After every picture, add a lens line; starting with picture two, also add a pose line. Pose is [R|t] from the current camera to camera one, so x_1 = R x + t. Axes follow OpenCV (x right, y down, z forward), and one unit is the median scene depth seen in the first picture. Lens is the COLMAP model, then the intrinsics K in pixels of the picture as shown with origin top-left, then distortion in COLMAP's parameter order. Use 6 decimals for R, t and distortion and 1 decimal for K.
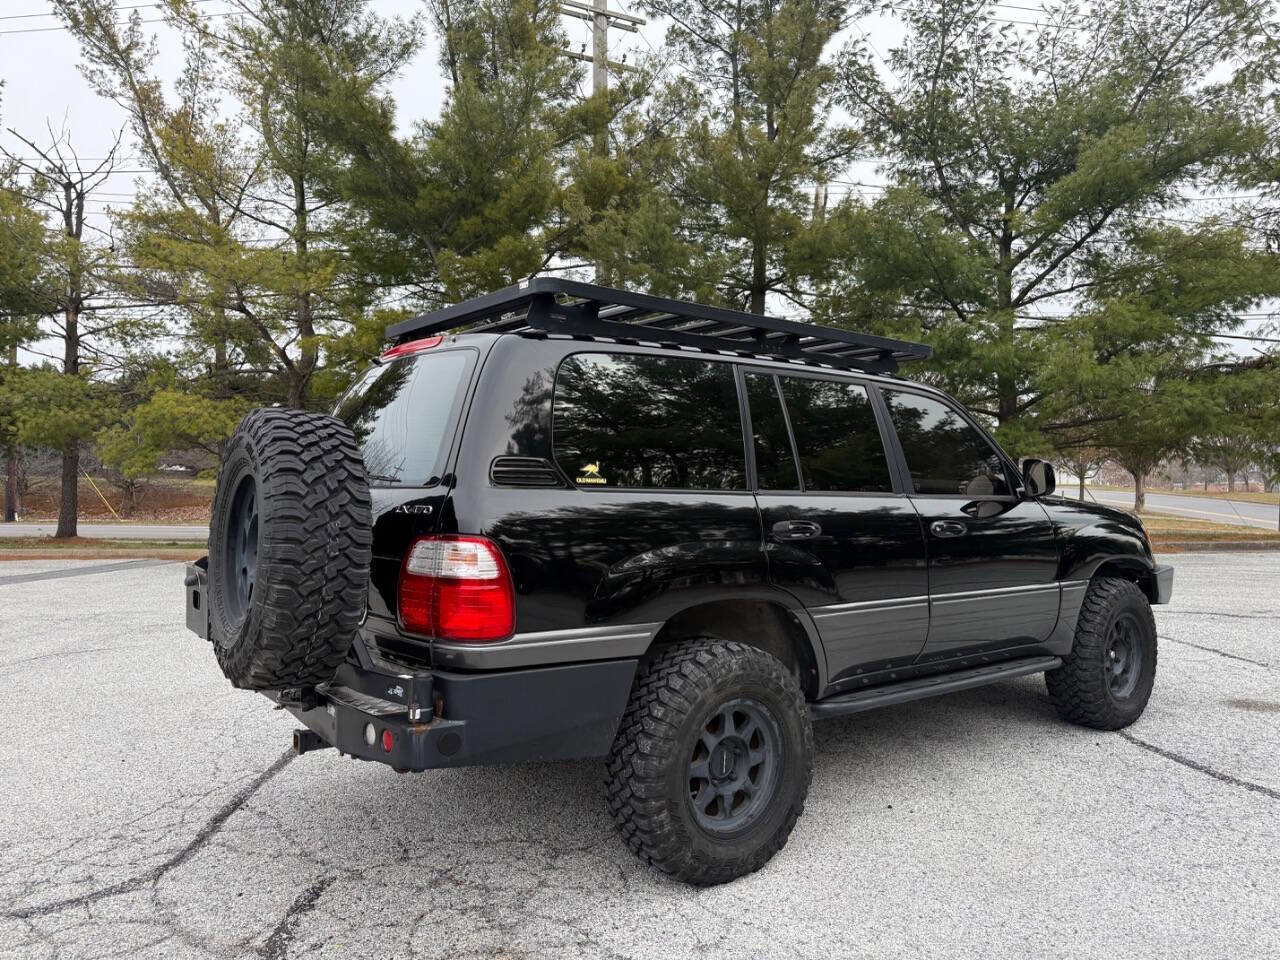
lens RADIAL K [[915.6, 0, 590.8], [0, 915.6, 478.0], [0, 0, 1]] dist [-0.000416, -0.000389]
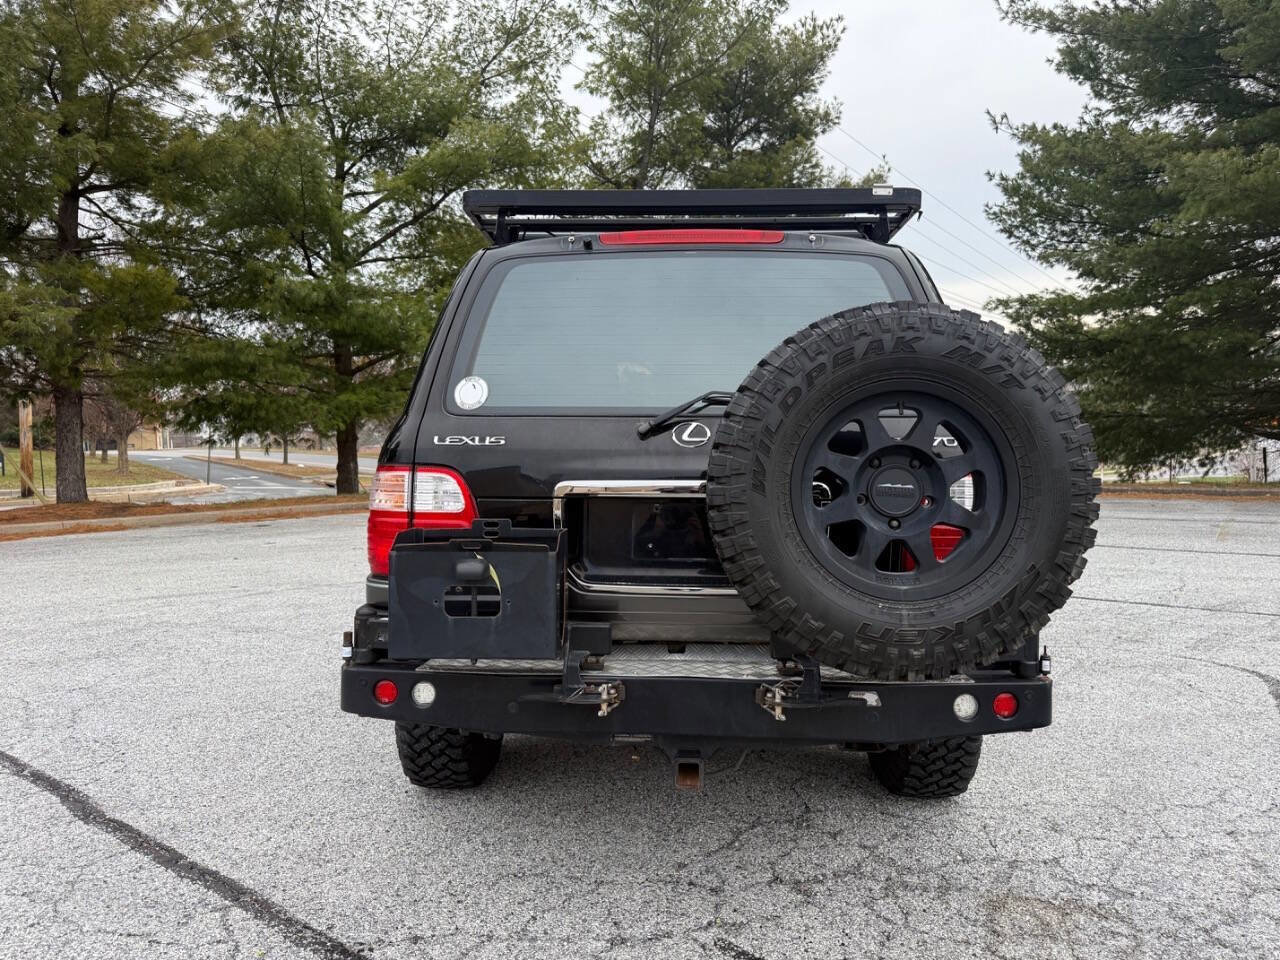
lens RADIAL K [[933.3, 0, 639.7], [0, 933.3, 477.1], [0, 0, 1]] dist [0.021358, -0.025867]
pose [[0.627067, -0.021570, 0.778666, -0.164656], [-0.009723, 0.999322, 0.035512, 0.006651], [-0.778904, -0.029839, 0.626432, 0.106299]]
